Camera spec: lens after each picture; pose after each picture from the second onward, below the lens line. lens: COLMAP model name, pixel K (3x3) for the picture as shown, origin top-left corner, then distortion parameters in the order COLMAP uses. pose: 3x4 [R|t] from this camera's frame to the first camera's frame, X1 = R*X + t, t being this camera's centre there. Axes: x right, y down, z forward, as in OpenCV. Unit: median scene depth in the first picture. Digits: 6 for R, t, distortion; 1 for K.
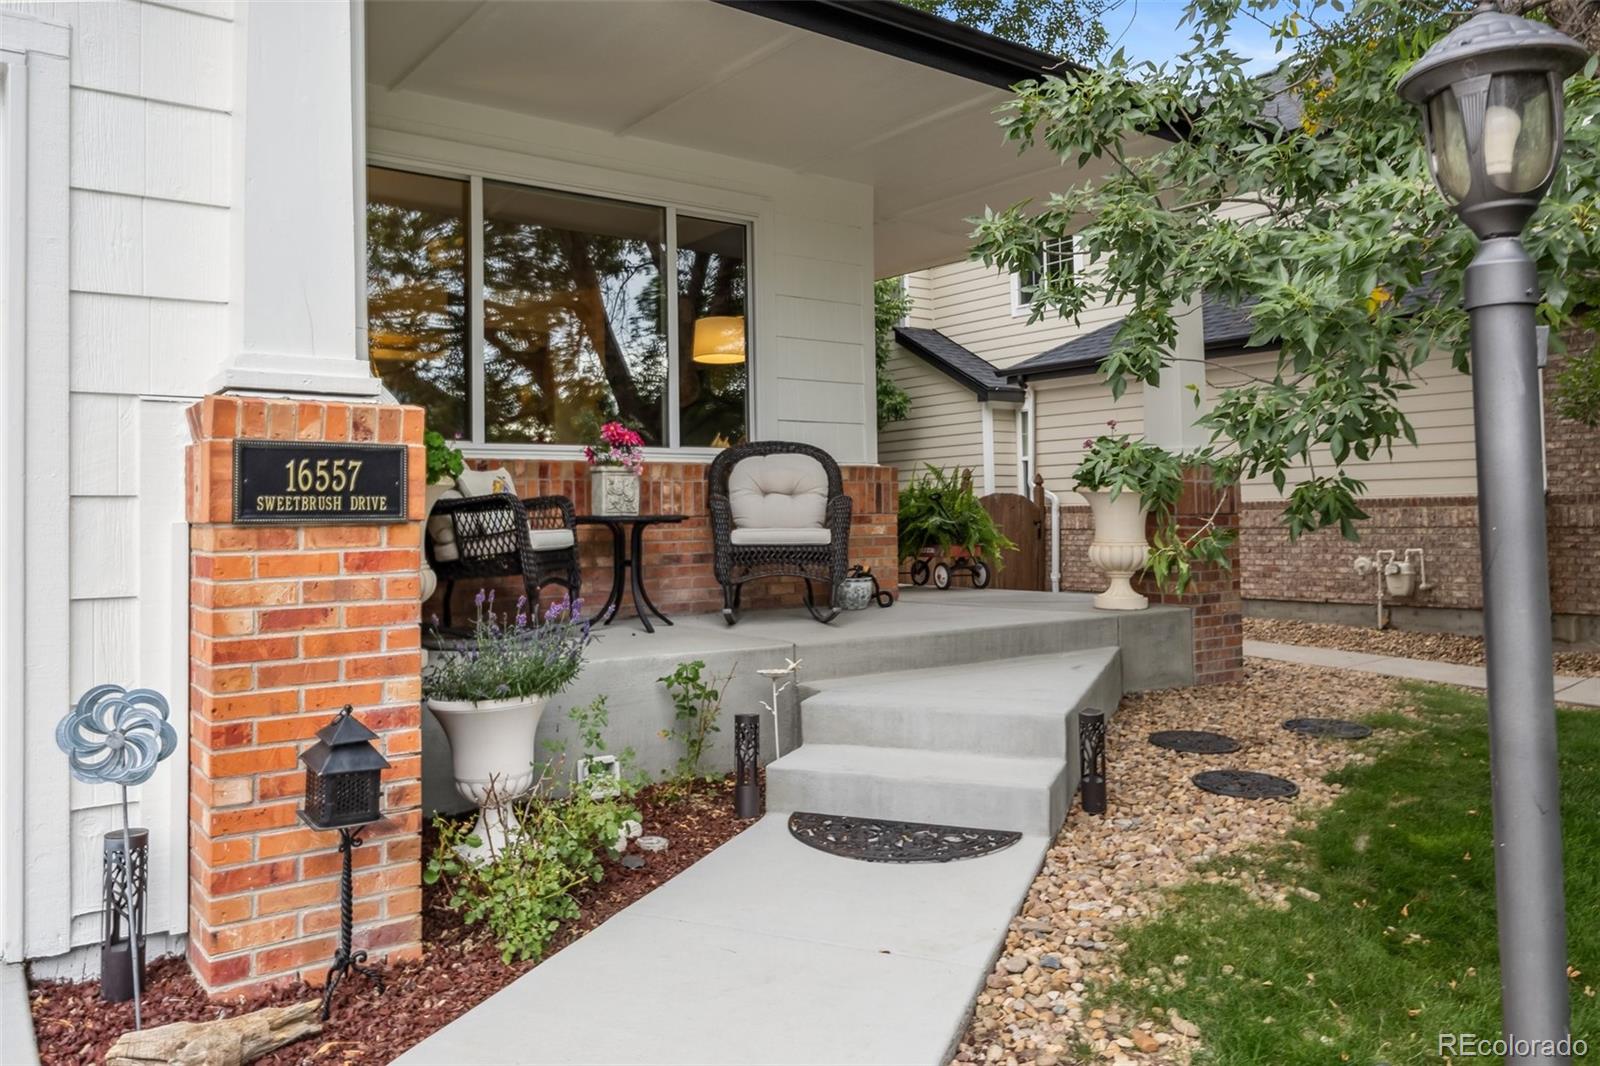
lens RADIAL K [[1983.0, 0, 797.1], [0, 1983.0, 531.6], [0, 0, 1]] dist [-0.023793, 0.000000]
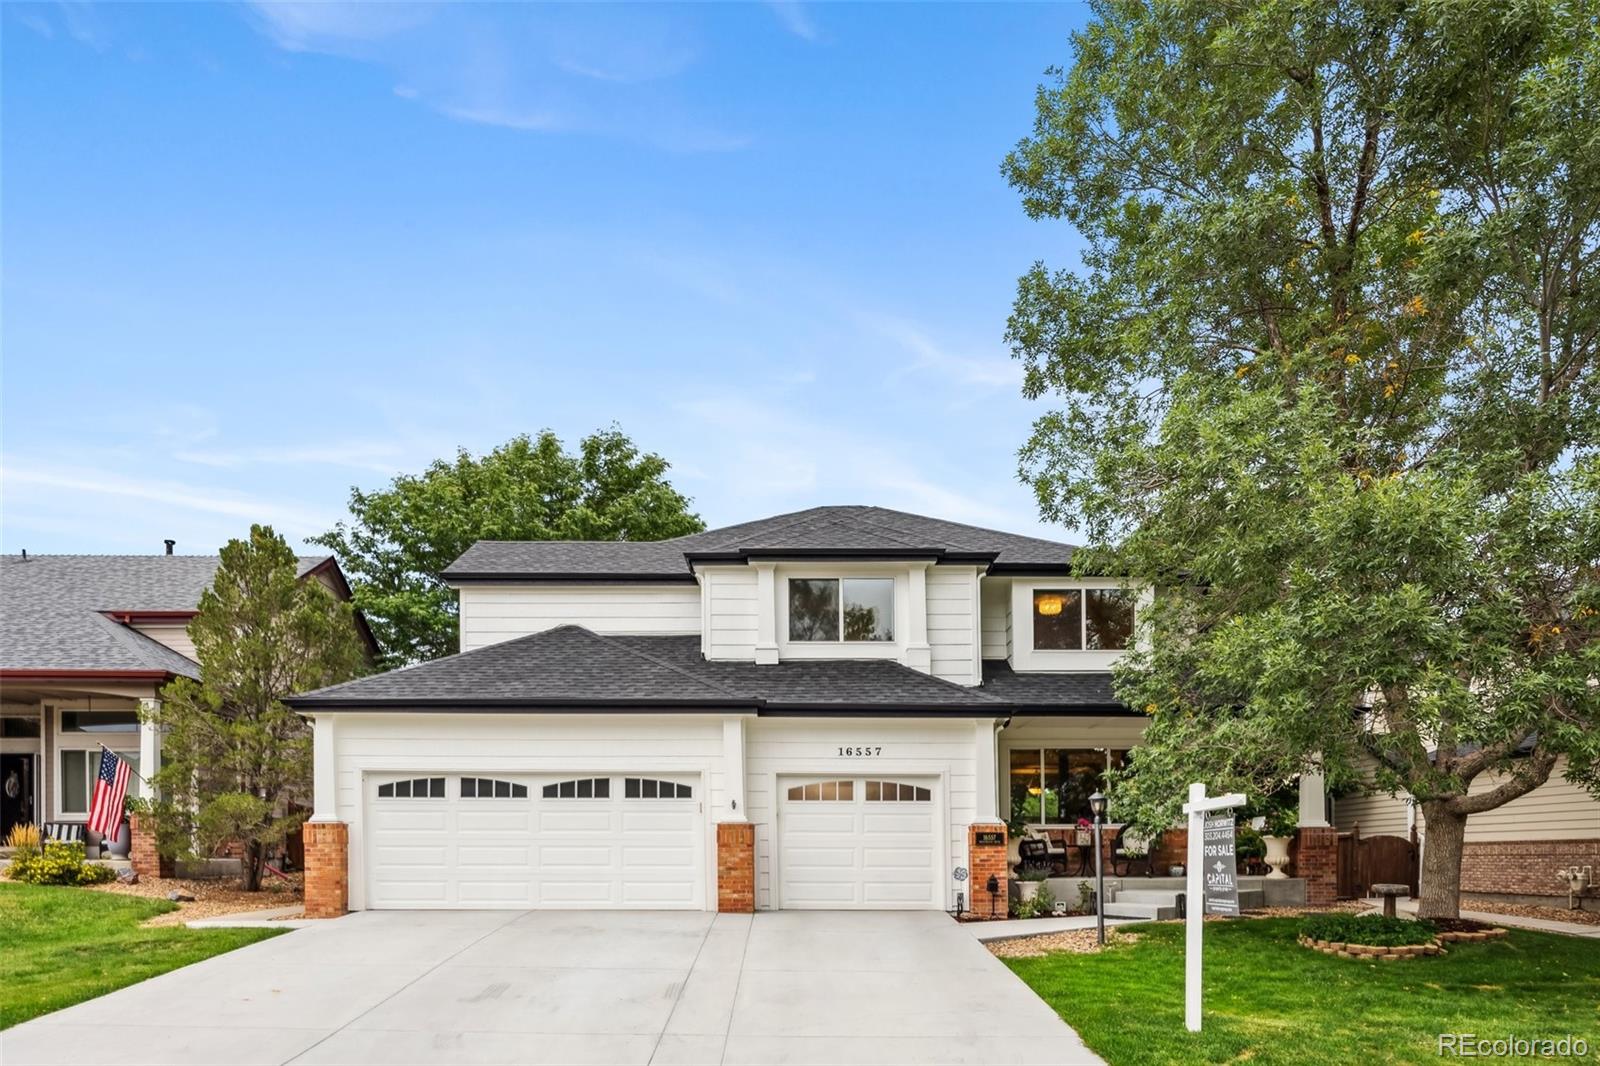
lens RADIAL K [[1559.3, 0, 797.3], [0, 1559.3, 535.6], [0, 0, 1]] dist [-0.000811, 0.000000]
pose [[0.922553, -0.072036, -0.379086, 0.685055], [-0.007219, 0.979025, -0.203610, 0.027531], [0.385802, 0.190578, 0.902683, -2.327887]]
